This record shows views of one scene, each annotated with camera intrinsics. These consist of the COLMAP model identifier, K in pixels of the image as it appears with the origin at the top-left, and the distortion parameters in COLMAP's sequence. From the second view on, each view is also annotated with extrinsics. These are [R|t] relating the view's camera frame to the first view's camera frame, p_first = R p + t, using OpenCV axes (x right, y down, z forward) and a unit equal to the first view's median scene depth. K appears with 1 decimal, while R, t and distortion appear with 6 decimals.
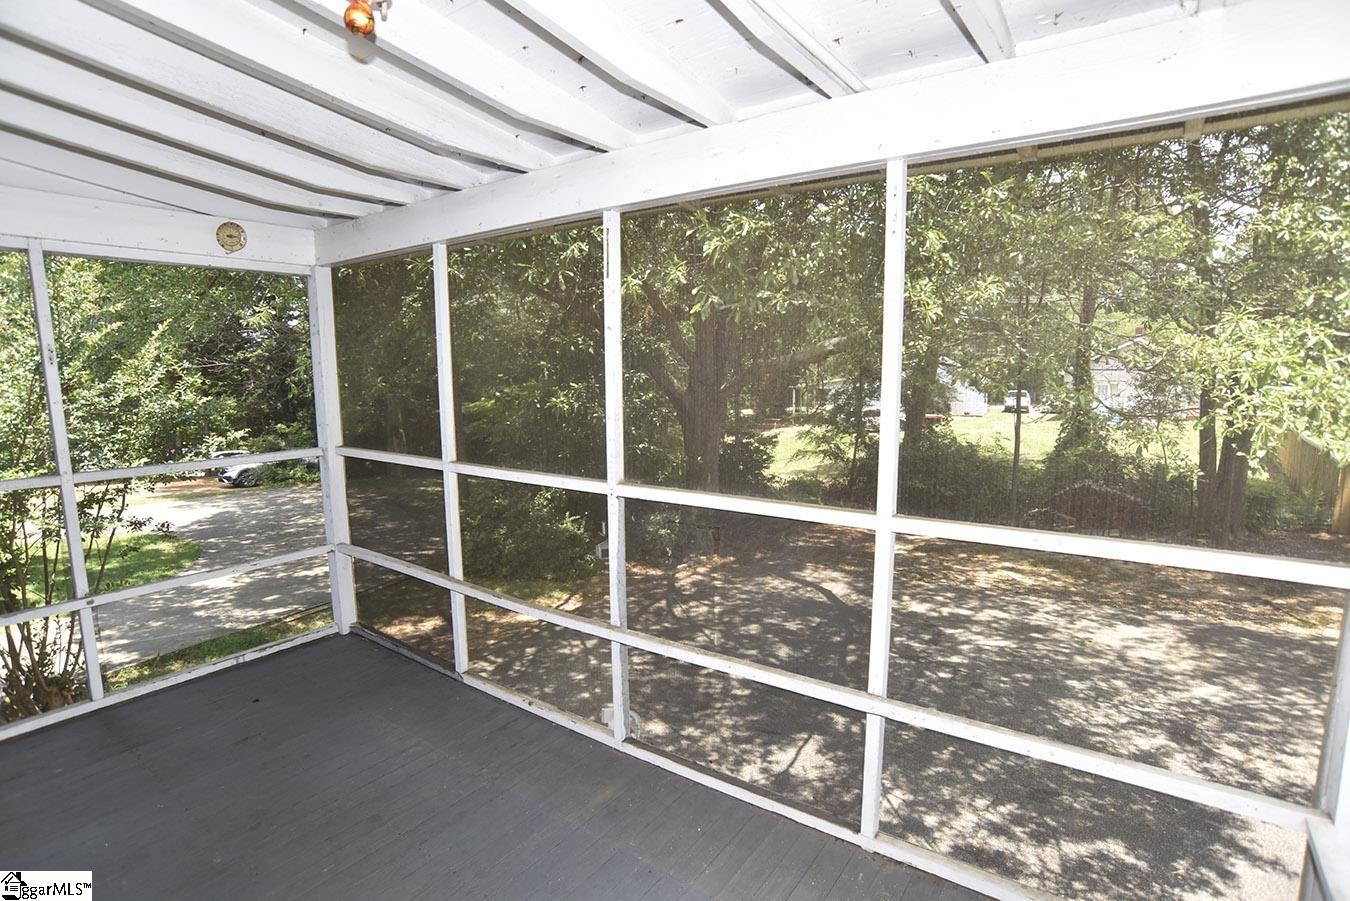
lens RADIAL K [[677.9, 0, 666.7], [0, 677.9, 455.3], [0, 0, 1]] dist [-0.072230, 0.034853]
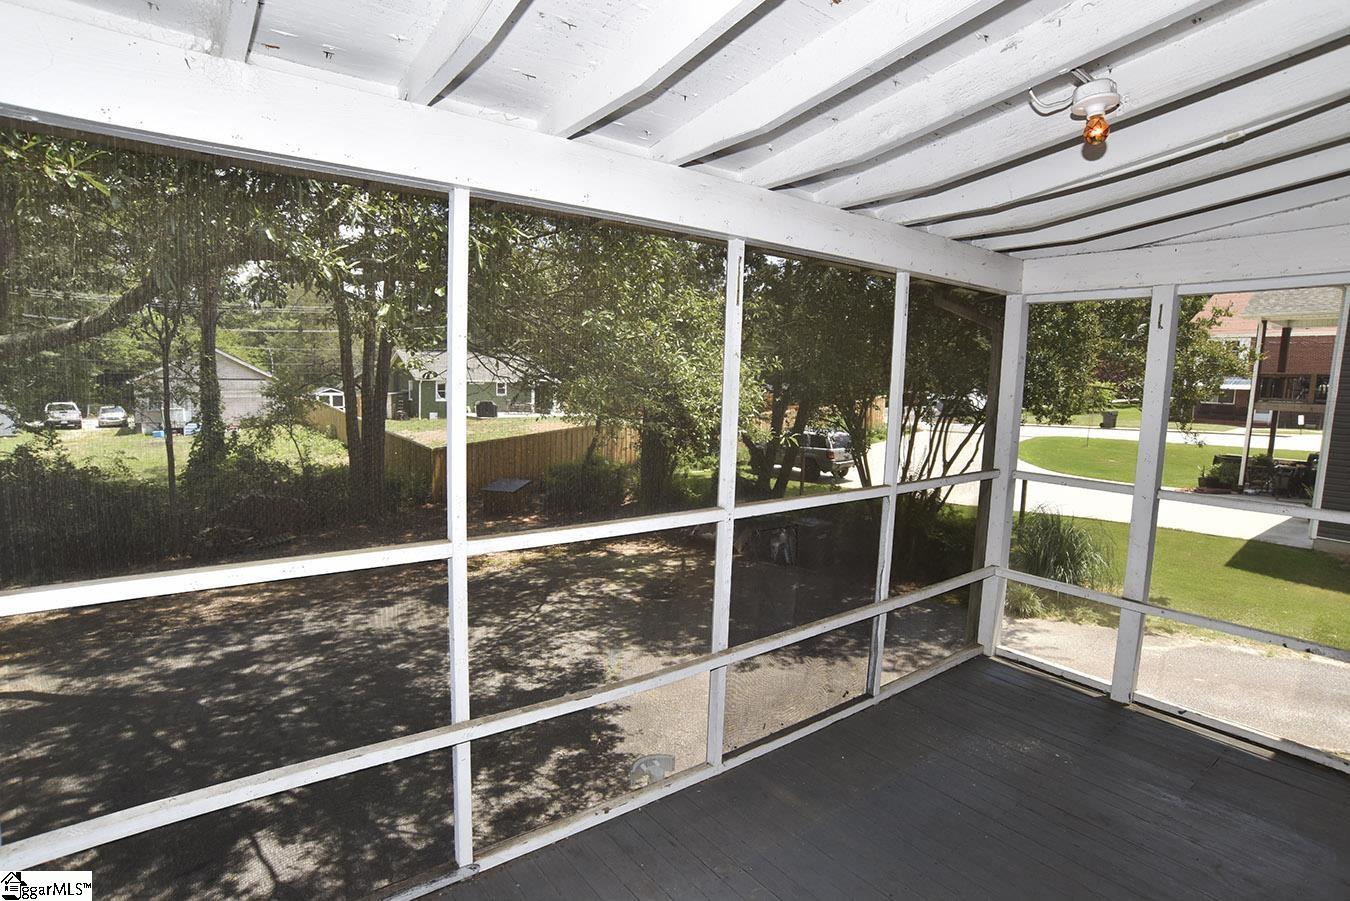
lens RADIAL K [[677.9, 0, 666.7], [0, 677.9, 455.3], [0, 0, 1]] dist [-0.072230, 0.034853]
pose [[0.318374, -0.091684, 0.943521, -0.227561], [0.102970, 0.992768, 0.061724, -0.025705], [-0.942356, 0.077503, 0.325512, 0.158755]]
